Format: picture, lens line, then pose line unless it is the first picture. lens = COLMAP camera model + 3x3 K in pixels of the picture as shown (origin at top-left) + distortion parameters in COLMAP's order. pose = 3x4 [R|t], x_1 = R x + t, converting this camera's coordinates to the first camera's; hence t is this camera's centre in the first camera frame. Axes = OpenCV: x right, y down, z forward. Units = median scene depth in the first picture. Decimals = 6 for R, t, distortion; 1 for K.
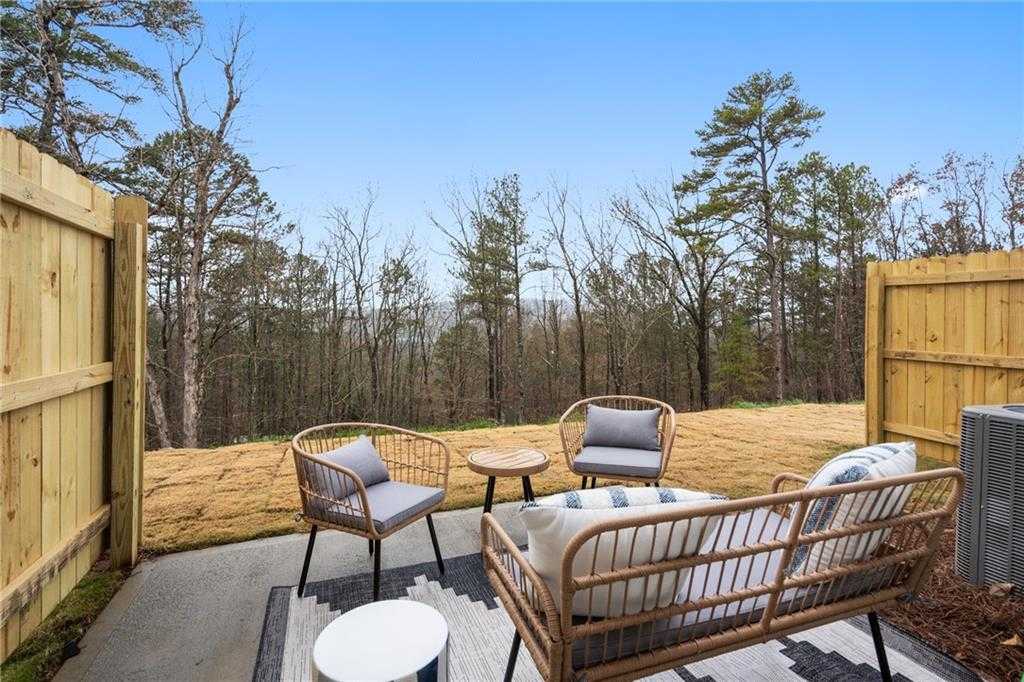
lens RADIAL K [[512.1, 0, 514.7], [0, 512.1, 337.0], [0, 0, 1]] dist [0.003472, 0.000922]
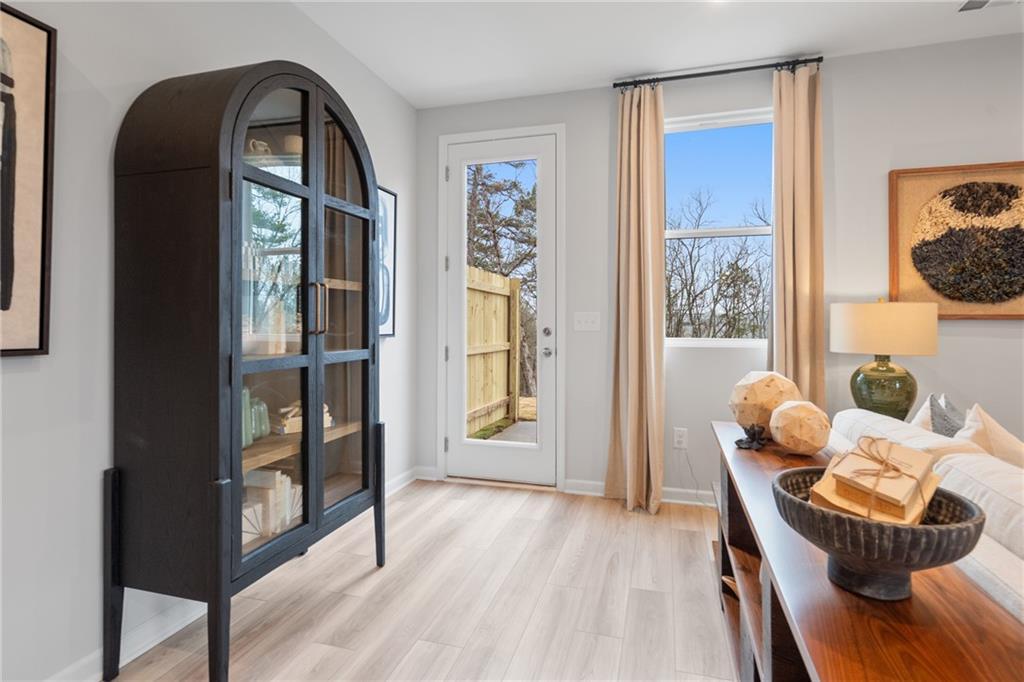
lens RADIAL K [[512.1, 0, 512.2], [0, 512.1, 337.6], [0, 0, 1]] dist [0.003472, 0.000922]
pose [[0.792339, -0.007131, -0.610040, 0.858867], [0.002815, 0.999964, -0.008034, 0.049980], [0.610075, 0.004648, 0.792330, -1.112731]]
